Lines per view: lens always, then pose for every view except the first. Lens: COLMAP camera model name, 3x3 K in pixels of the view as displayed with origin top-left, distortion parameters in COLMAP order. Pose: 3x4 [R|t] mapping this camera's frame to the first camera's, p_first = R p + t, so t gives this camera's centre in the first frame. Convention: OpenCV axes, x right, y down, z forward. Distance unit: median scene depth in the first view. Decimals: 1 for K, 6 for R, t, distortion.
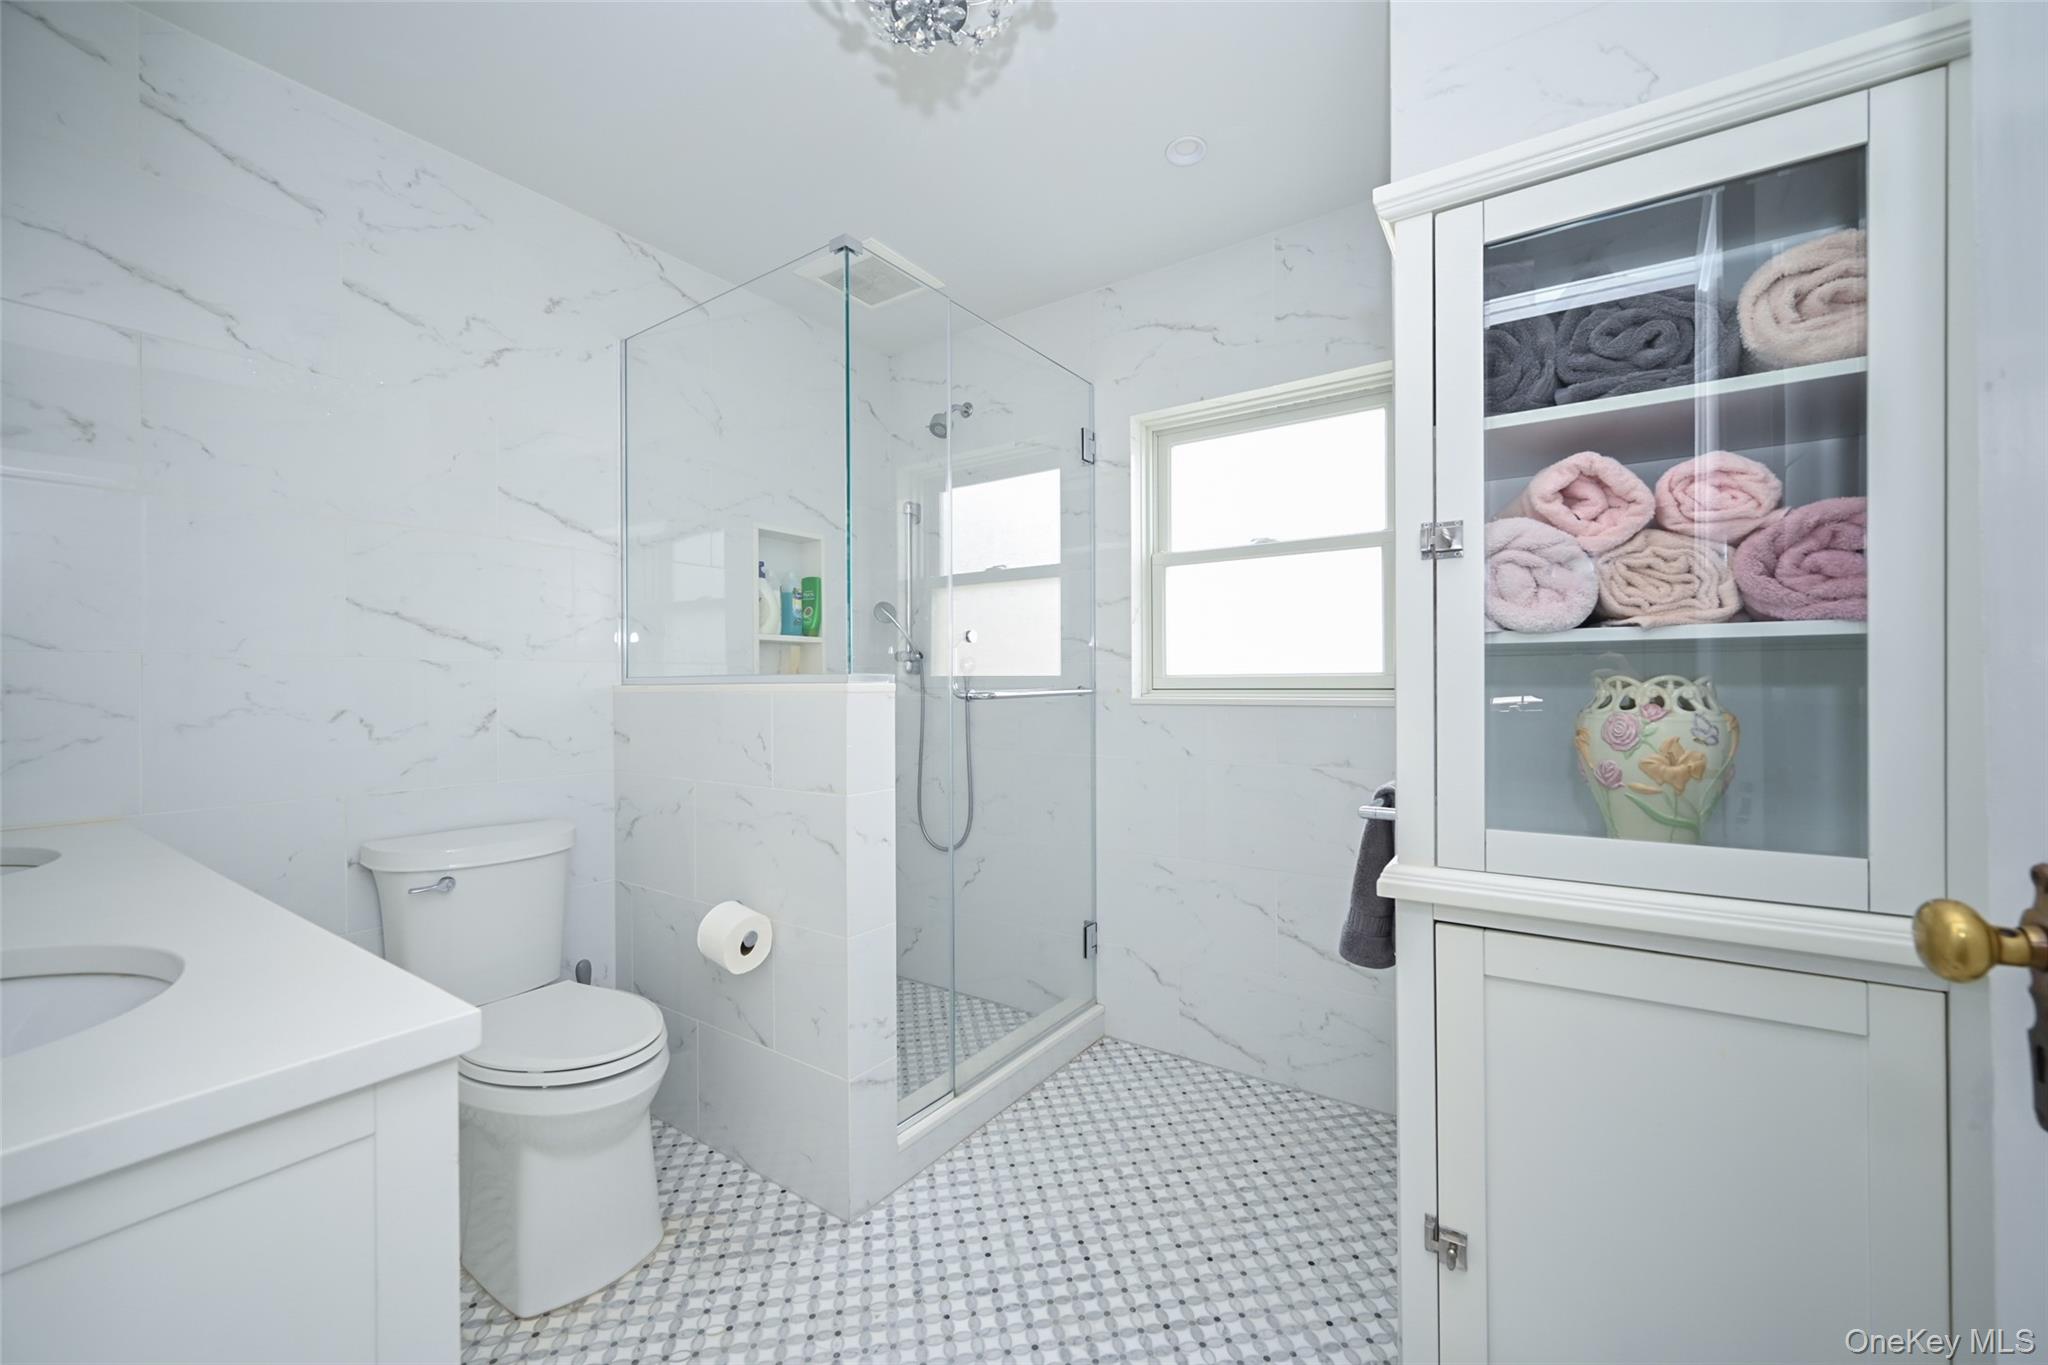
lens RADIAL K [[809.2, 0, 1027.3], [0, 809.2, 682.5], [0, 0, 1]] dist [-0.001253, 0.000717]
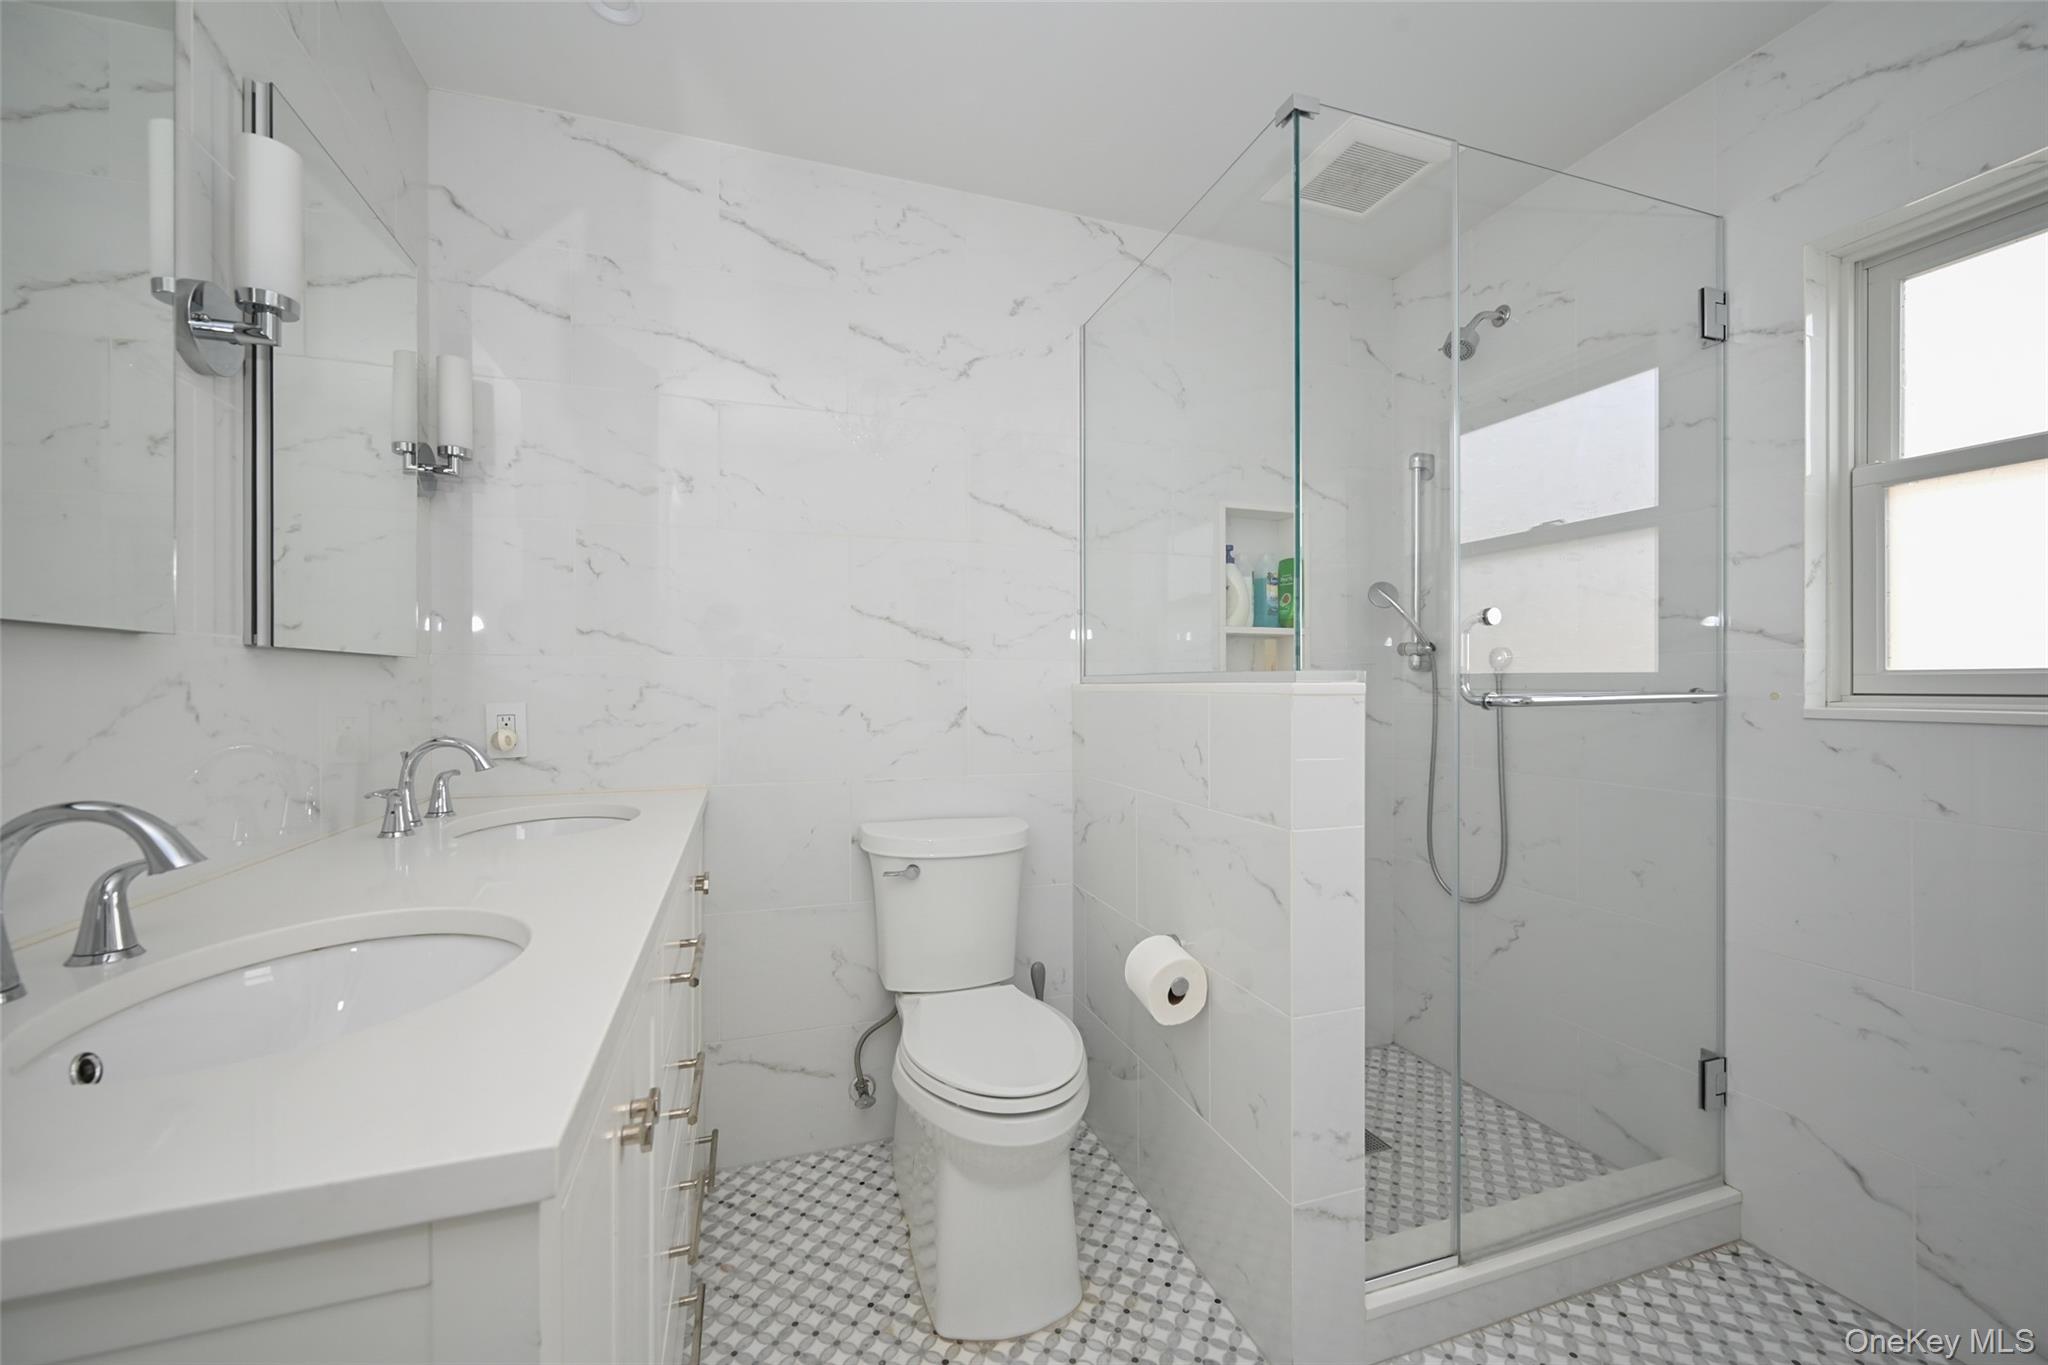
lens RADIAL K [[809.2, 0, 1023.1], [0, 809.2, 683.8], [0, 0, 1]] dist [-0.001253, 0.000717]
pose [[0.804599, 0.004917, -0.593798, 0.019479], [-0.002633, 0.999985, 0.004713, -0.000926], [0.593813, -0.002229, 0.804600, 0.181172]]
